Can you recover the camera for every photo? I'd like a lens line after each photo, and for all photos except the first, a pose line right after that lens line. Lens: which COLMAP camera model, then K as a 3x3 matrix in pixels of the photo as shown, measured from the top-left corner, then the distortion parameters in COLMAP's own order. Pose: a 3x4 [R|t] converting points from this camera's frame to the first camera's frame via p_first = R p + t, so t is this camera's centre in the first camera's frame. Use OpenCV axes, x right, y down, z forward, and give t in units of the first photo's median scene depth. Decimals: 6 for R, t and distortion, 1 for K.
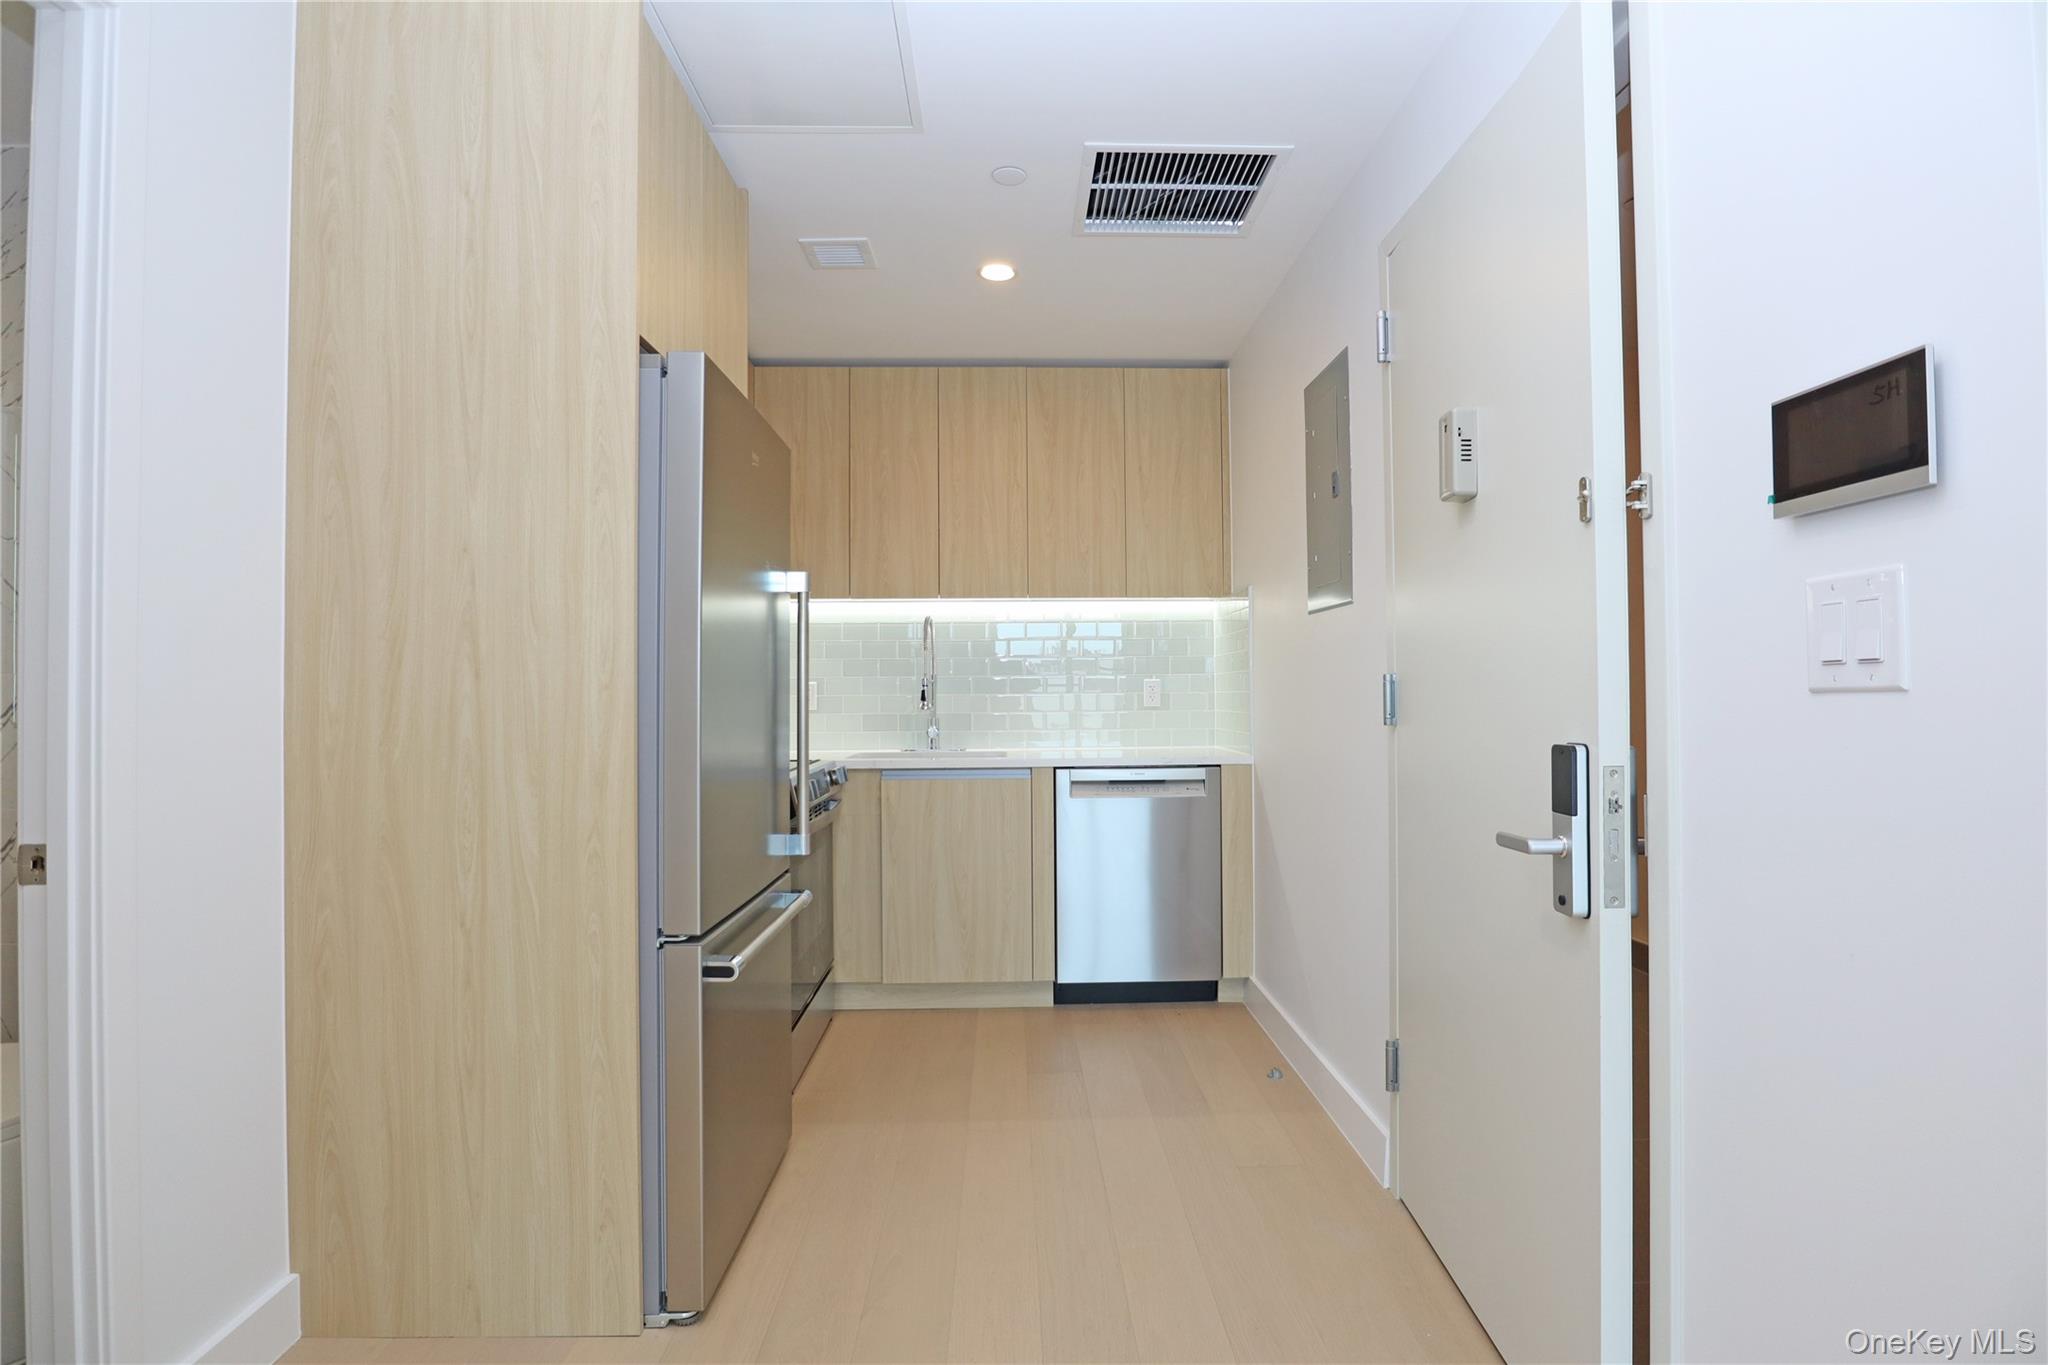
lens RADIAL K [[1037.5, 0, 1048.2], [0, 1037.5, 678.9], [0, 0, 1]] dist [-0.042559, 0.011363]
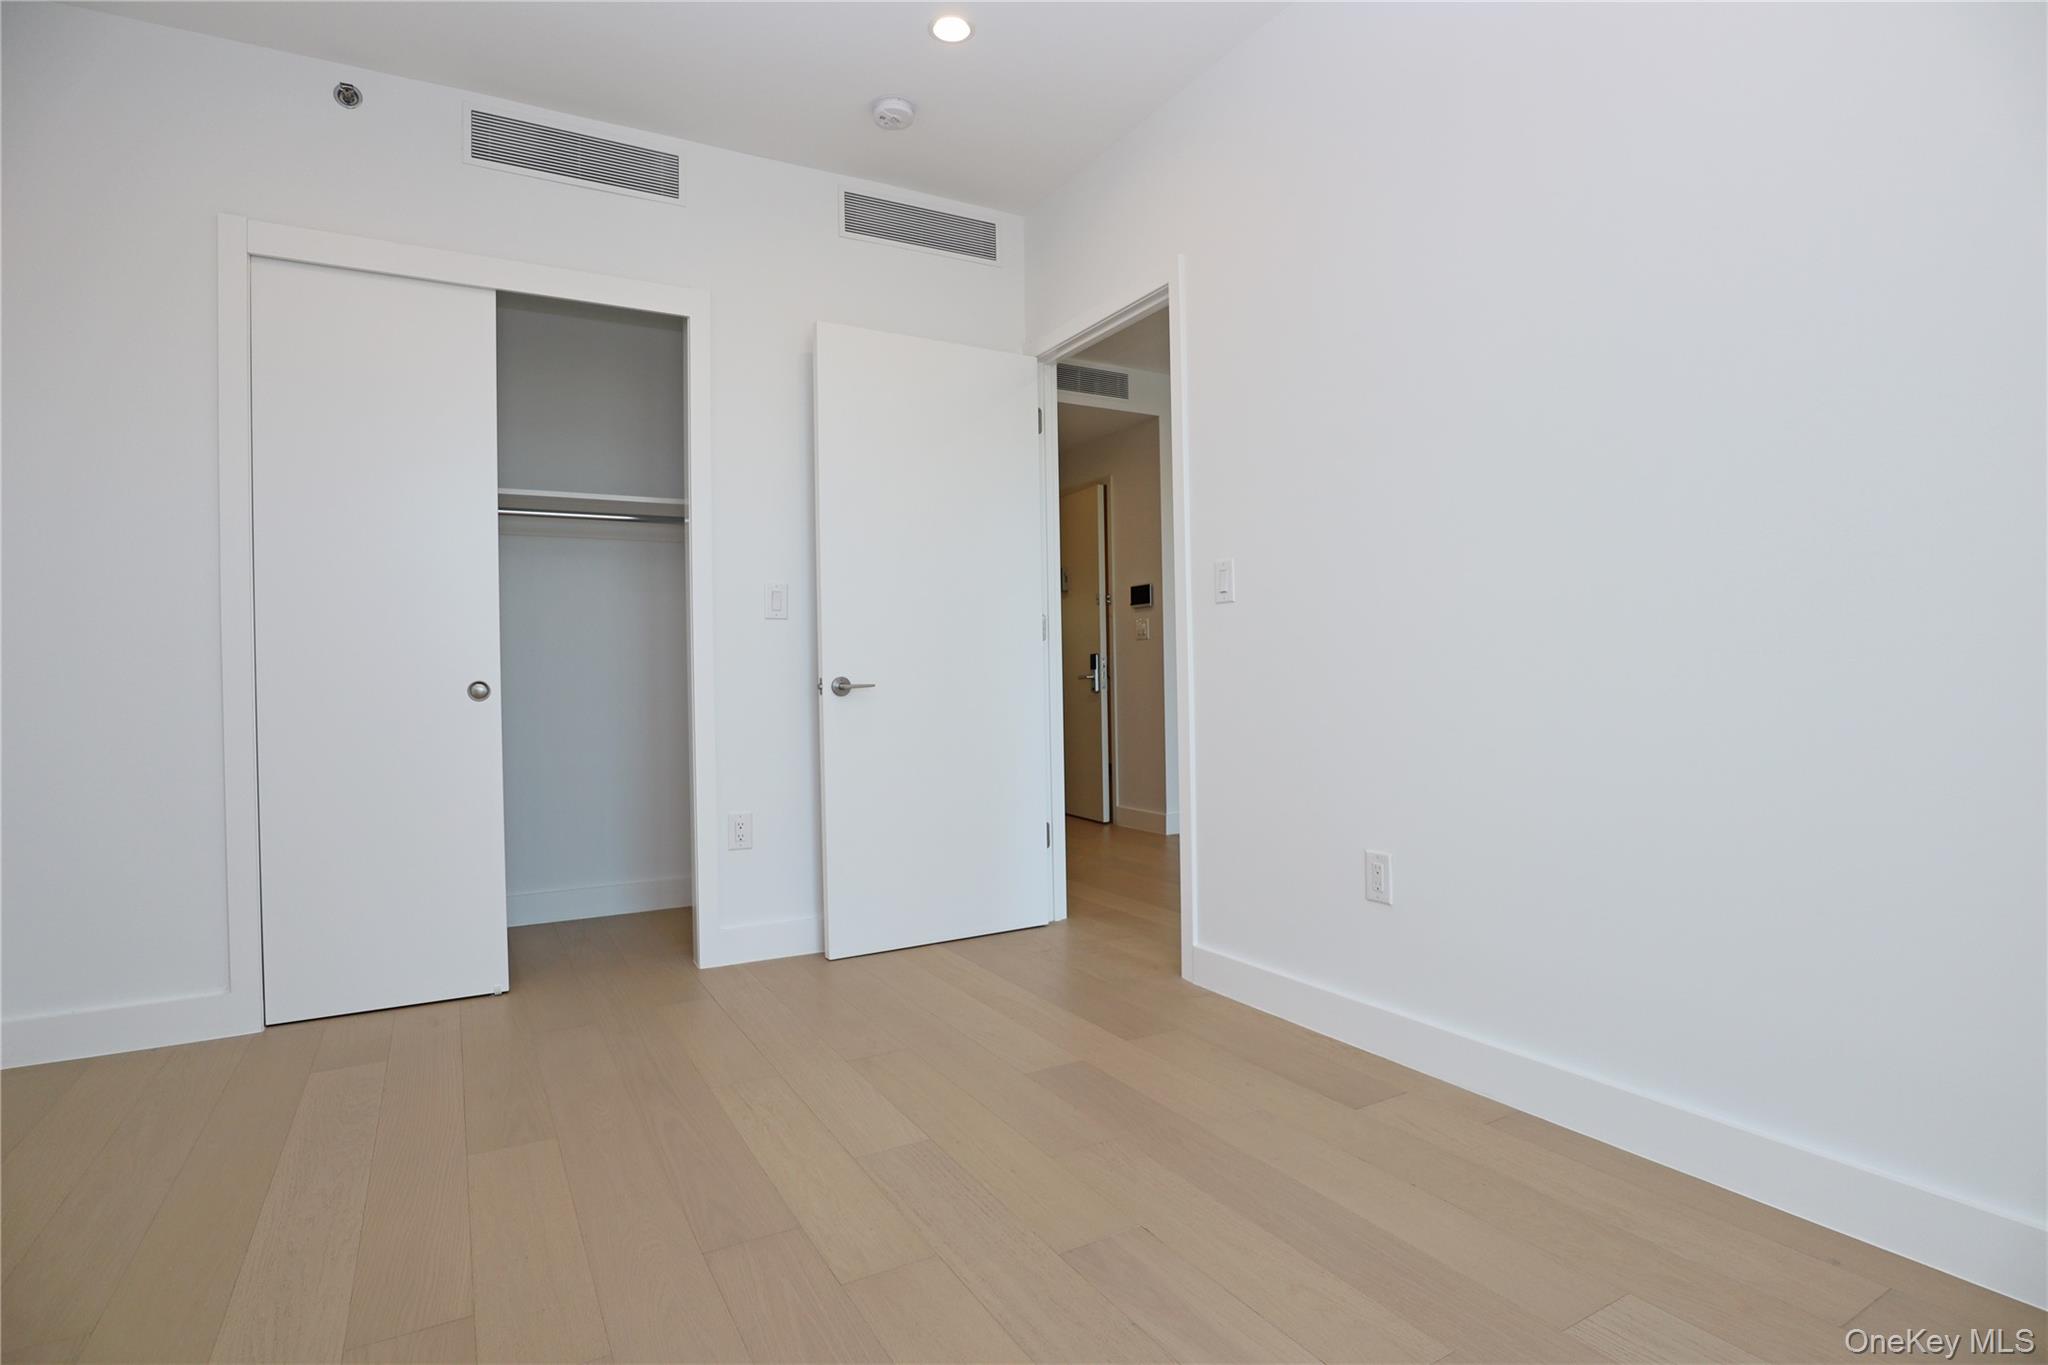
lens RADIAL K [[1037.5, 0, 1027.3], [0, 1037.5, 680.7], [0, 0, 1]] dist [-0.042559, 0.011363]
pose [[0.904359, -0.008646, 0.426686, -0.962395], [0.001773, 0.999862, 0.016502, 0.062014], [-0.426770, -0.014168, 0.904249, -1.691080]]
